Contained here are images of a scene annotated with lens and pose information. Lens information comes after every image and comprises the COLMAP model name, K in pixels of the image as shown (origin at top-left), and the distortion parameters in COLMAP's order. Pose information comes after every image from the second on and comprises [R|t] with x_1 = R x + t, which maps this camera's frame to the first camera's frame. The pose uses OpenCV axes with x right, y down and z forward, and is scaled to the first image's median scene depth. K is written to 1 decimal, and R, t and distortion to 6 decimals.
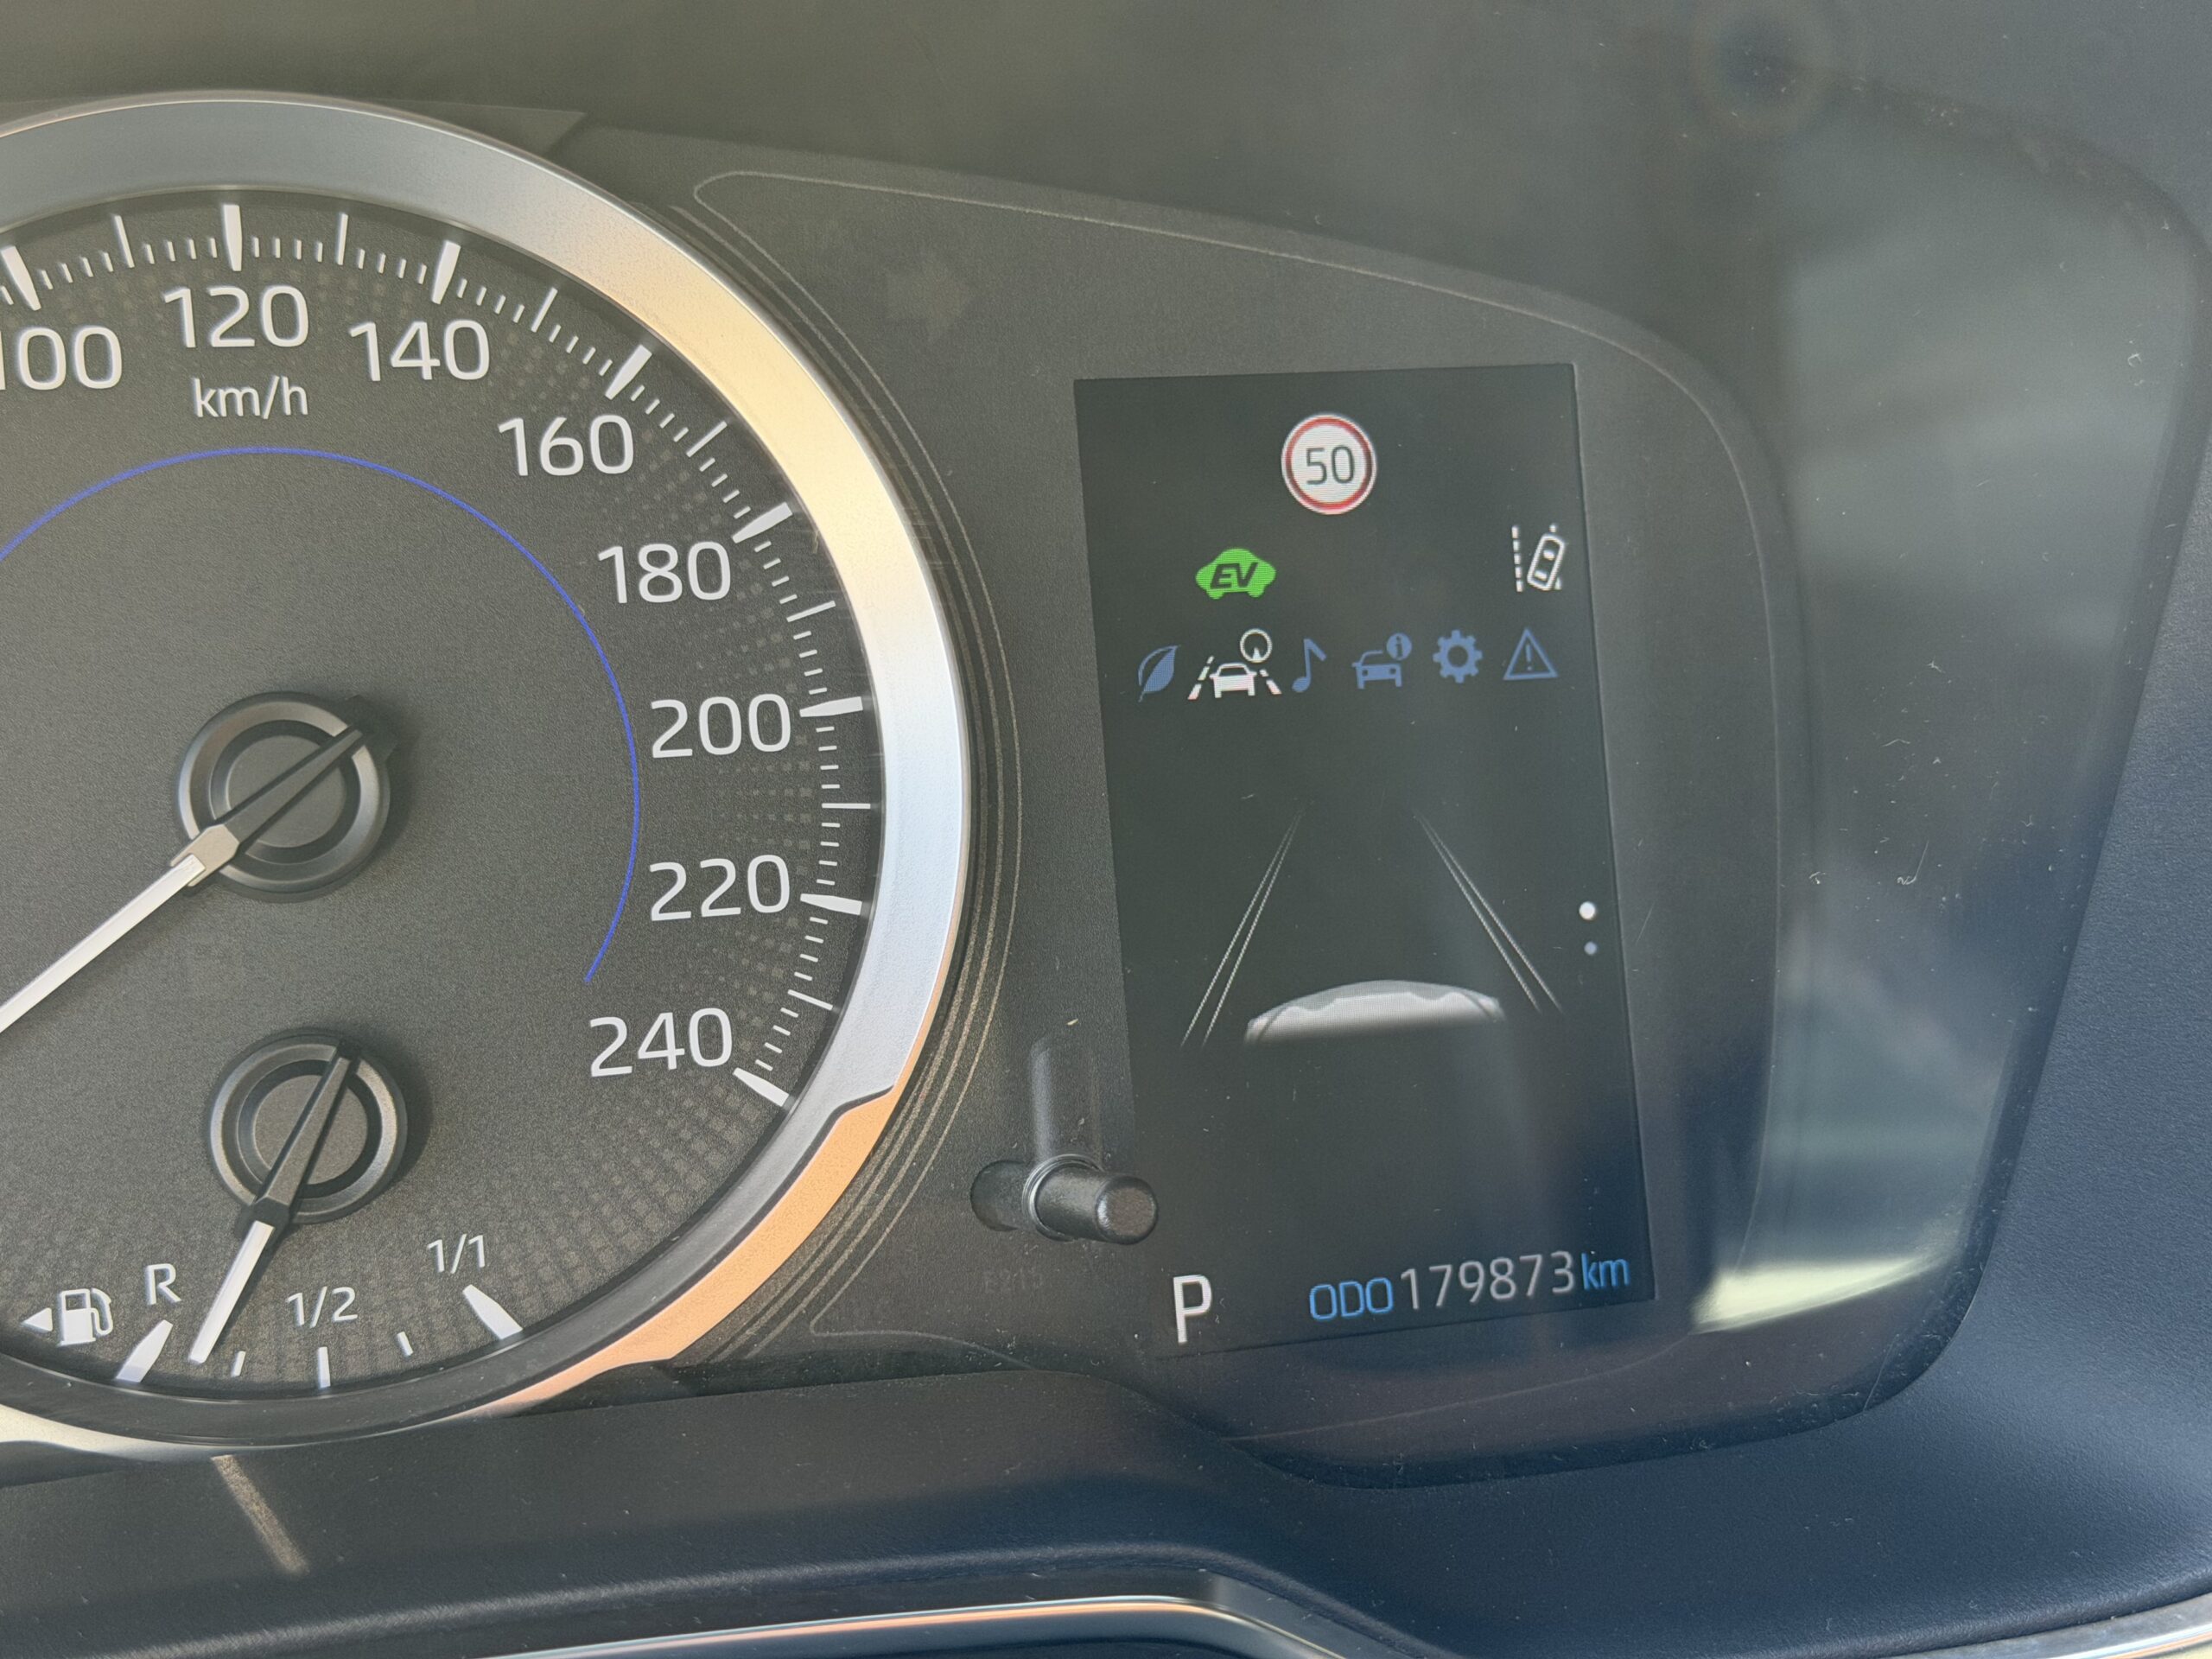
lens RADIAL K [[3112.8, 0, 1112.2], [0, 3112.8, 871.8], [0, 0, 1]] dist [0.118945, -0.268193]
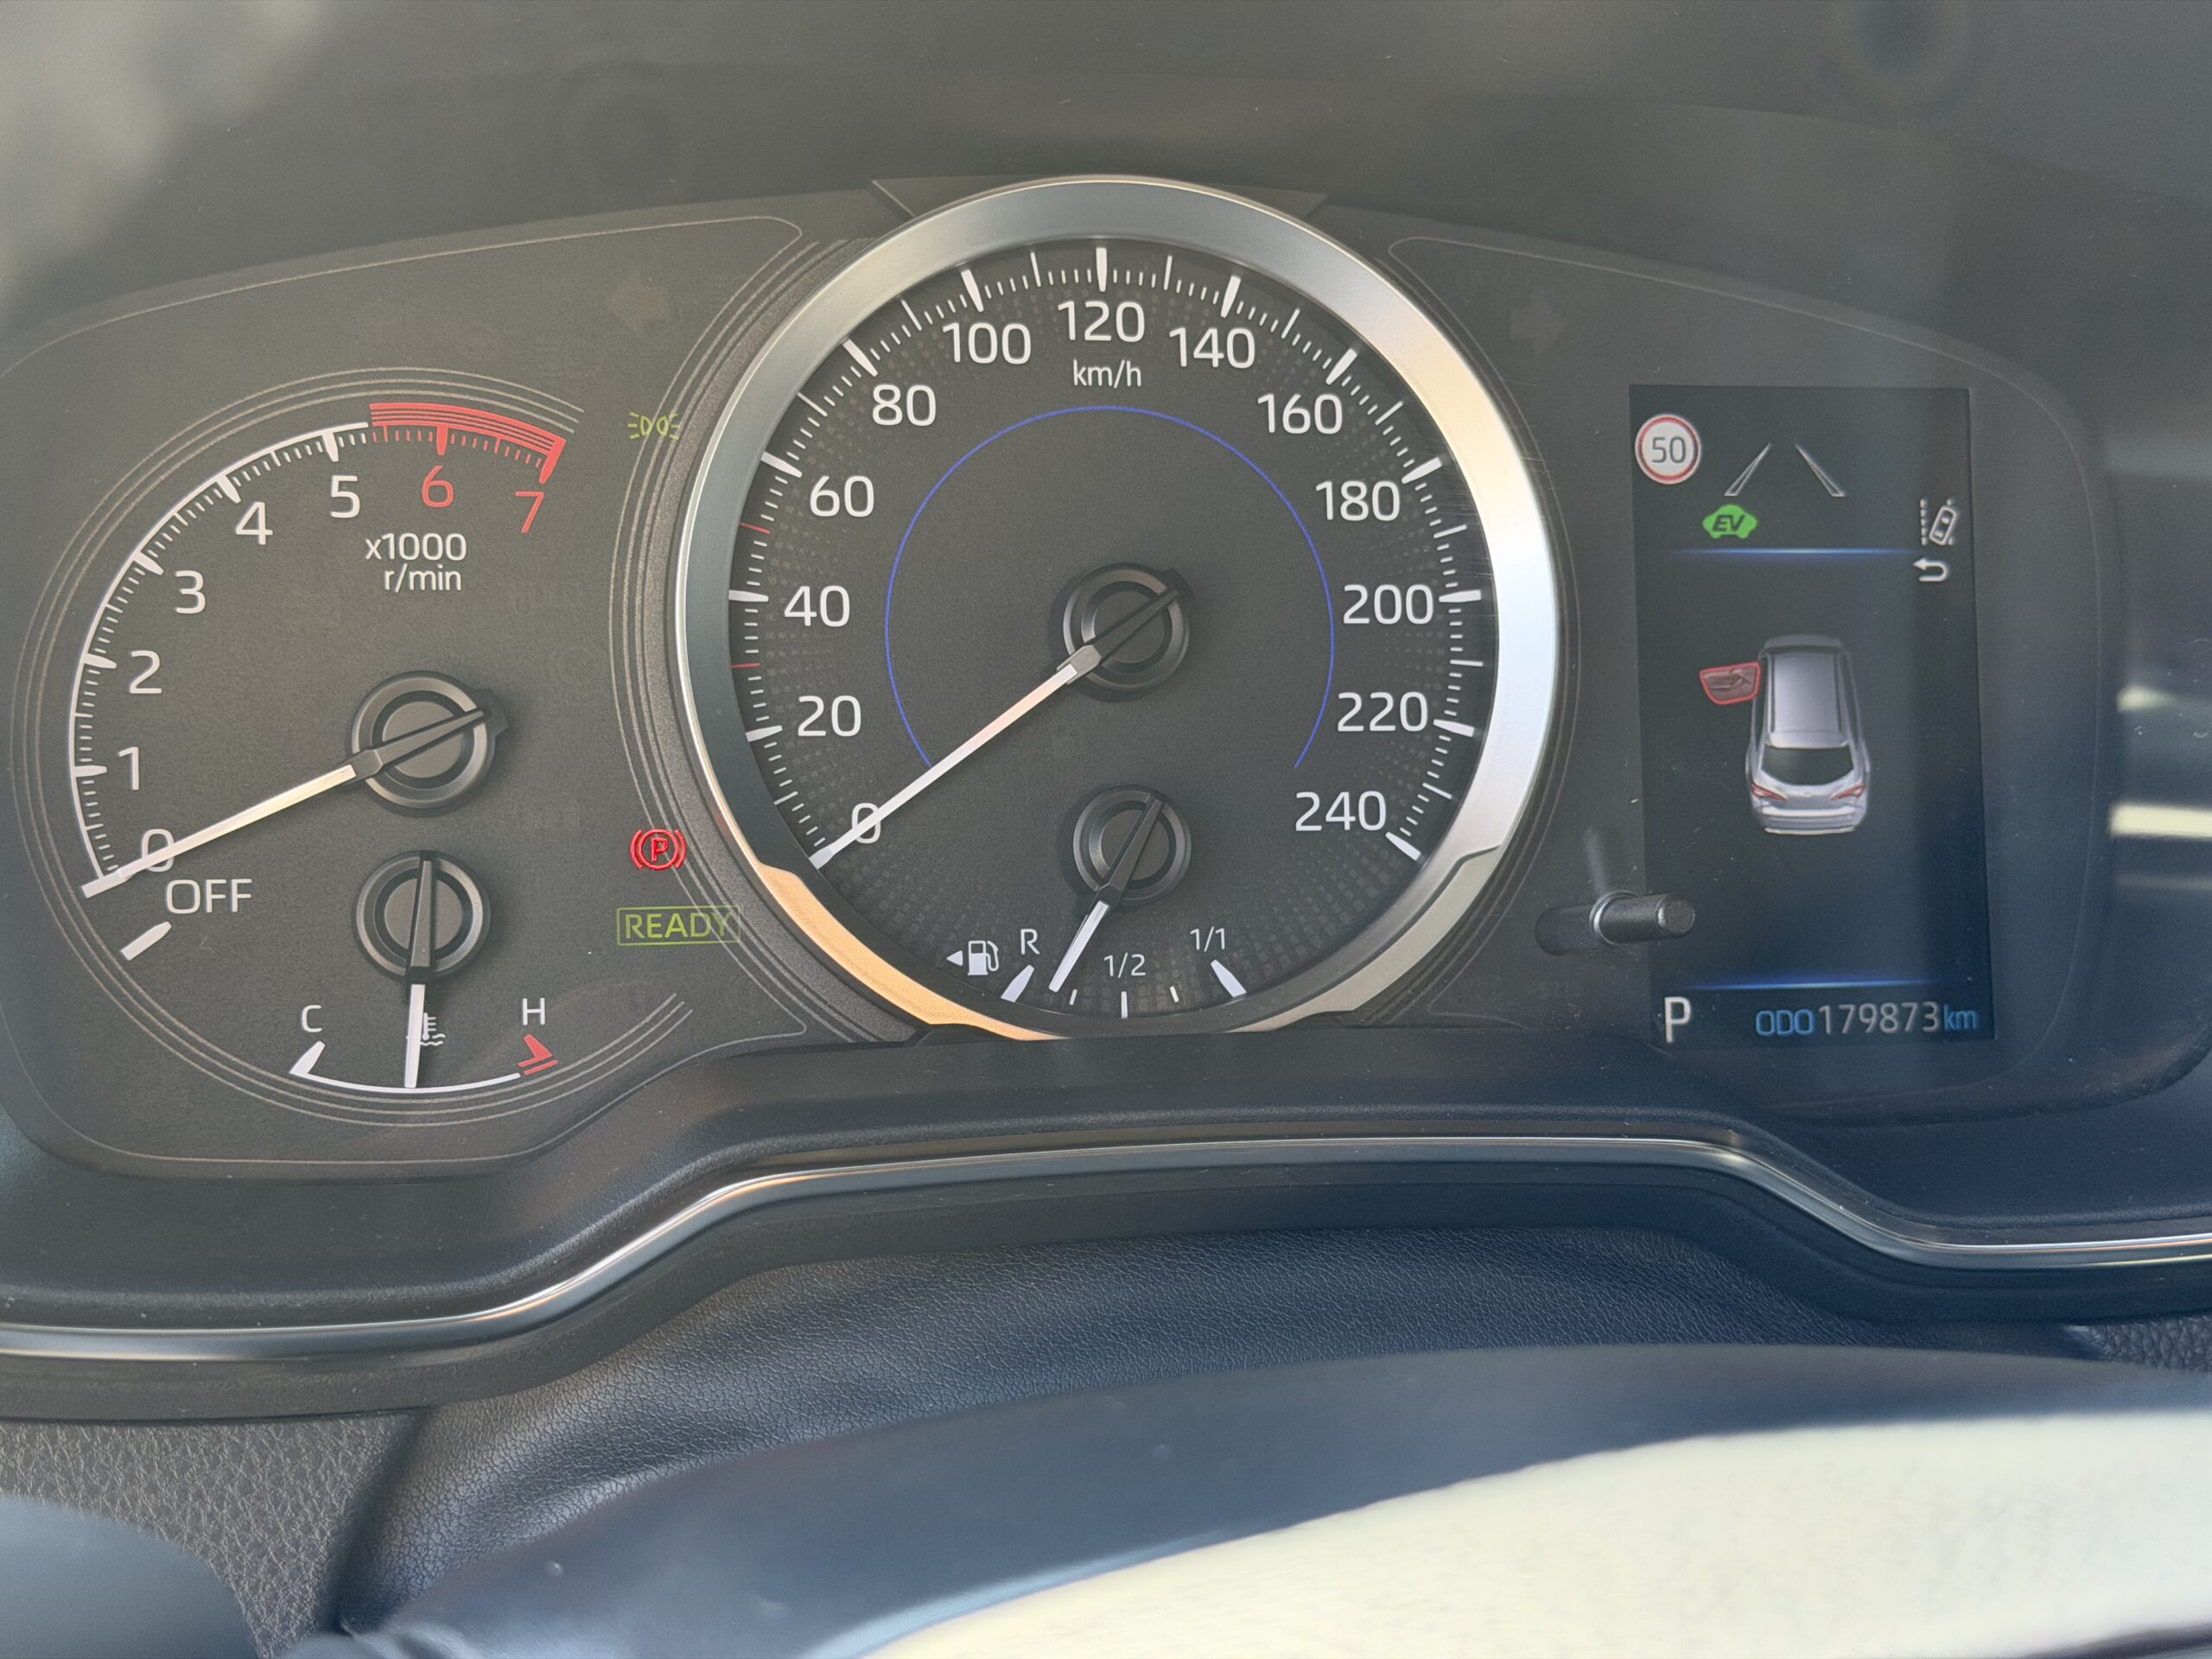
lens RADIAL K [[3241.8, 0, 1106.0], [0, 3241.8, 829.5], [0, 0, 1]] dist [0.090171, -0.089838]
pose [[0.997038, 0.055202, -0.053552, -0.172977], [-0.056067, 0.998318, -0.014767, 0.092668], [0.052647, 0.017726, 0.998456, -0.567361]]
